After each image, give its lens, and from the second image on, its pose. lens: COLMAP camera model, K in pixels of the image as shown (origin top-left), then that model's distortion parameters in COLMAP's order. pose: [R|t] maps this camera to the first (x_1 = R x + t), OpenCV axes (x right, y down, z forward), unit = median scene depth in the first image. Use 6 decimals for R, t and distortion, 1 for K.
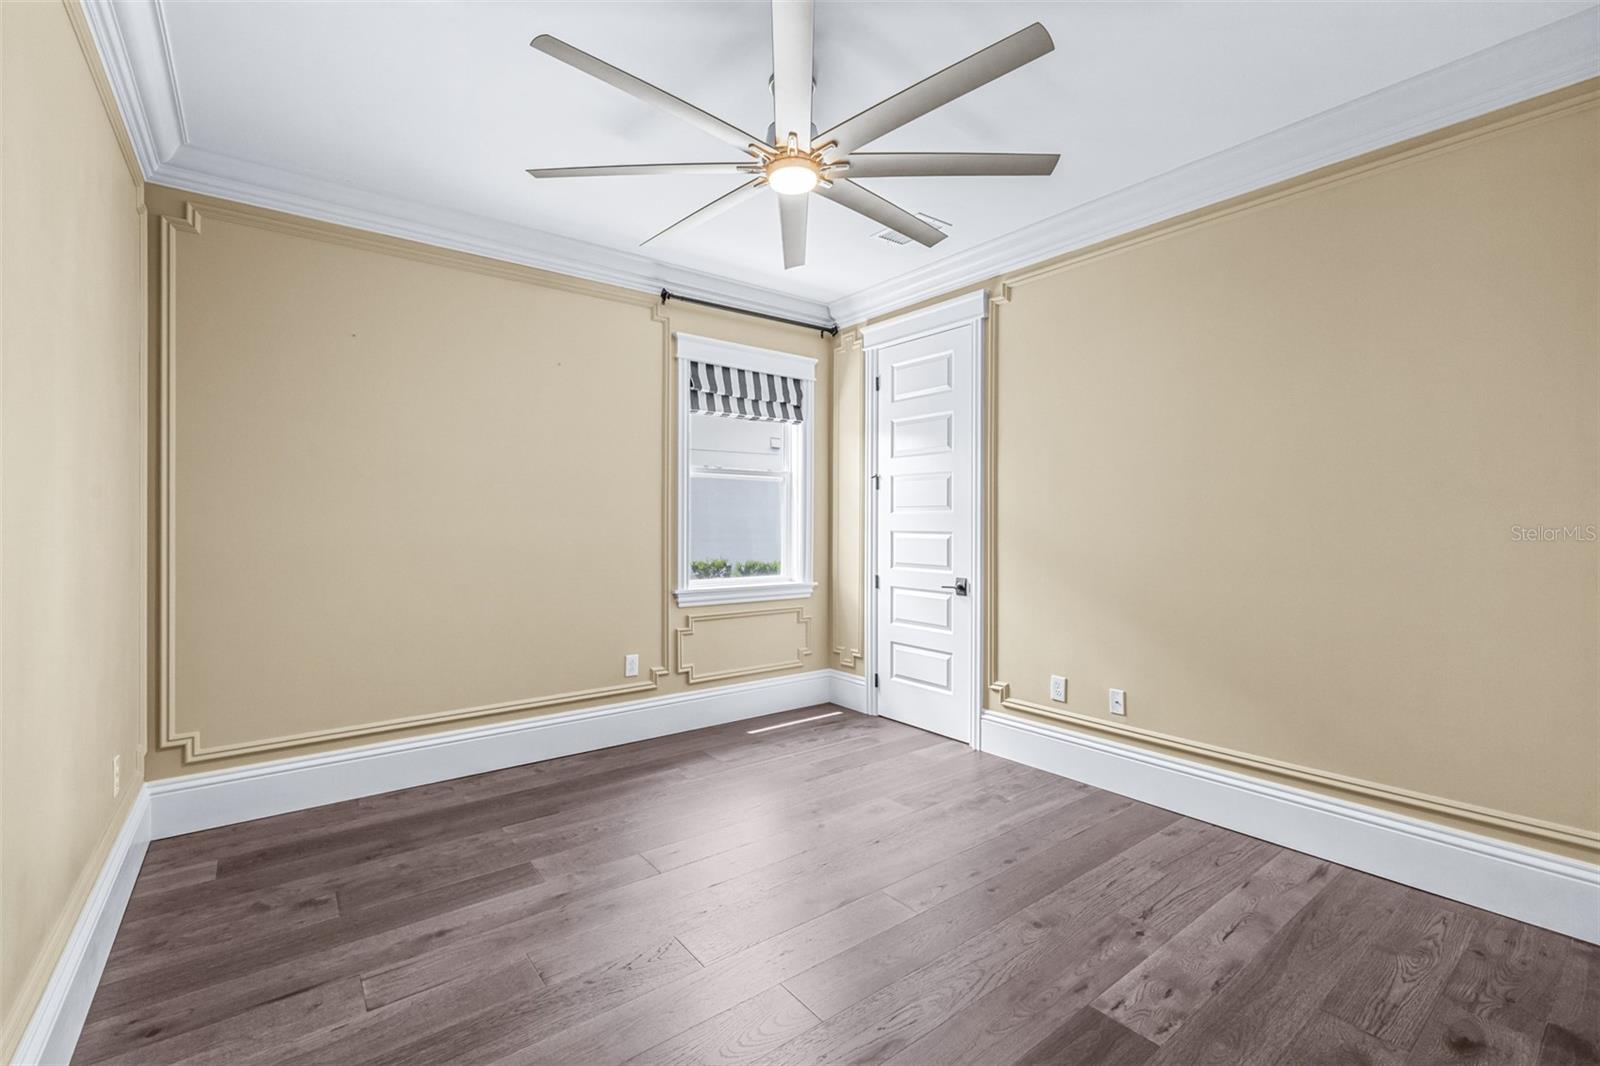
lens RADIAL K [[695.2, 0, 799.3], [0, 695.2, 525.8], [0, 0, 1]] dist [0.004639, 0.000492]
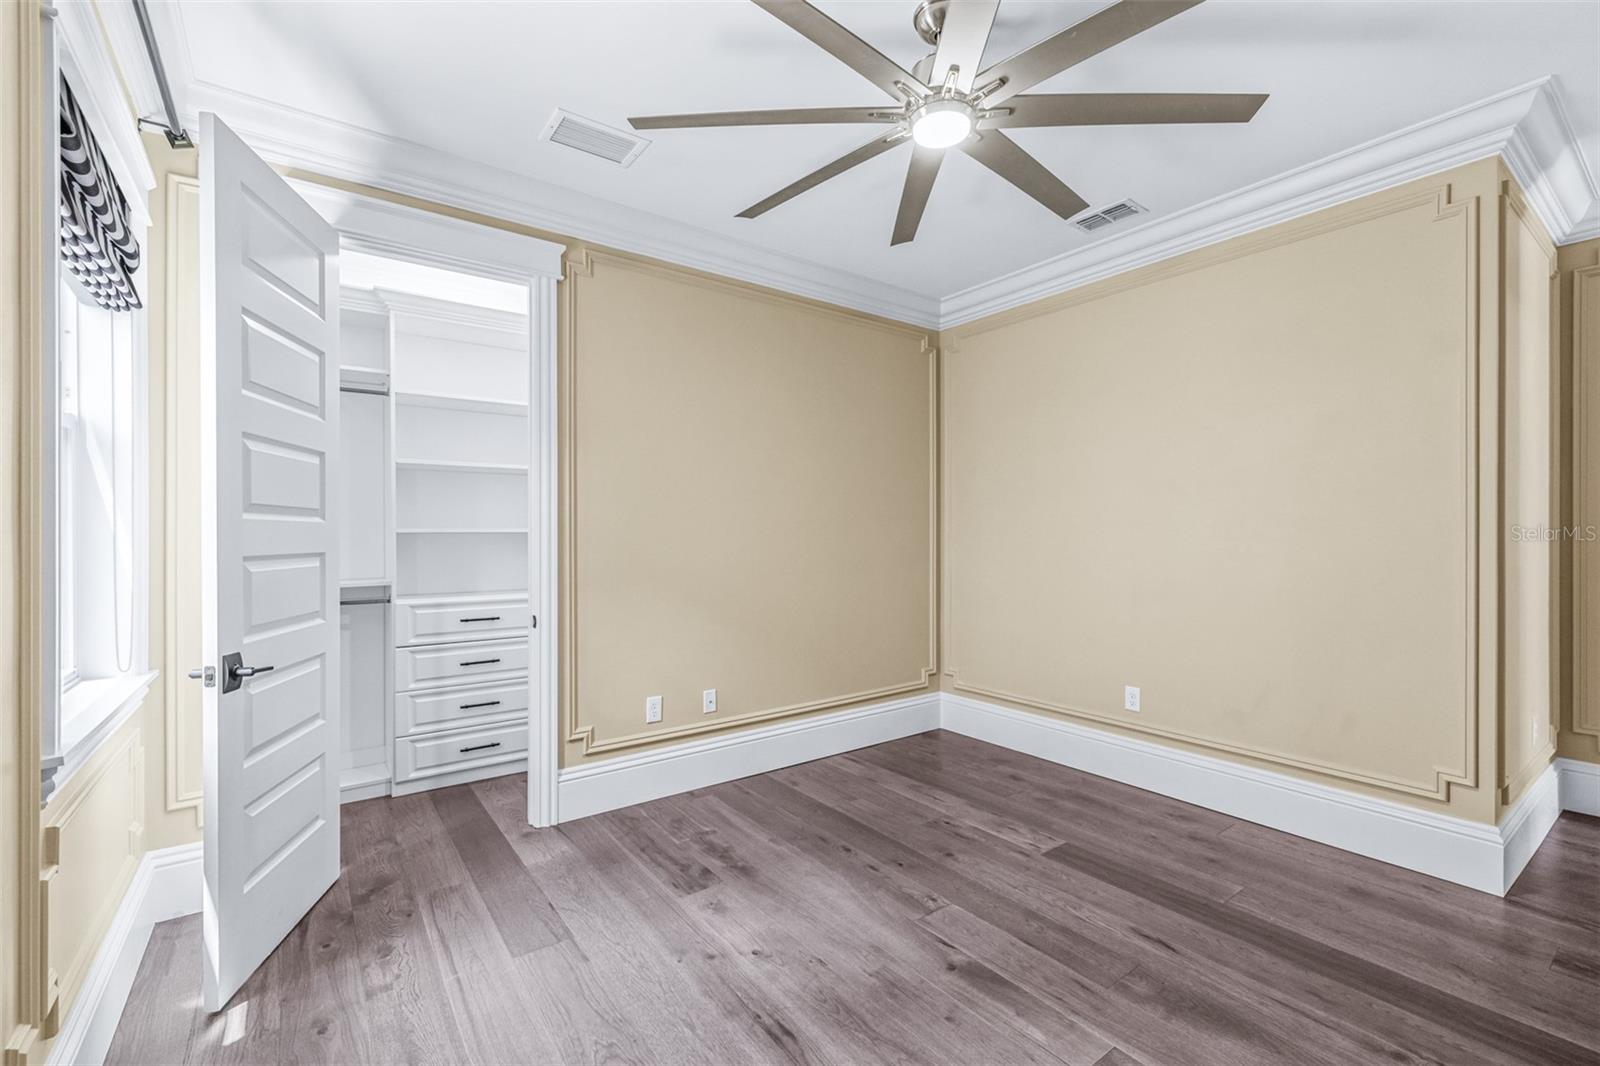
lens RADIAL K [[685.9, 0, 797.4], [0, 685.9, 538.3], [0, 0, 1]] dist [0.001198, 0.000069]
pose [[0.026583, -0.004384, 0.999637, -0.697264], [0.008397, 0.999956, 0.004162, -0.004948], [-0.999611, 0.008283, 0.026619, 0.956652]]
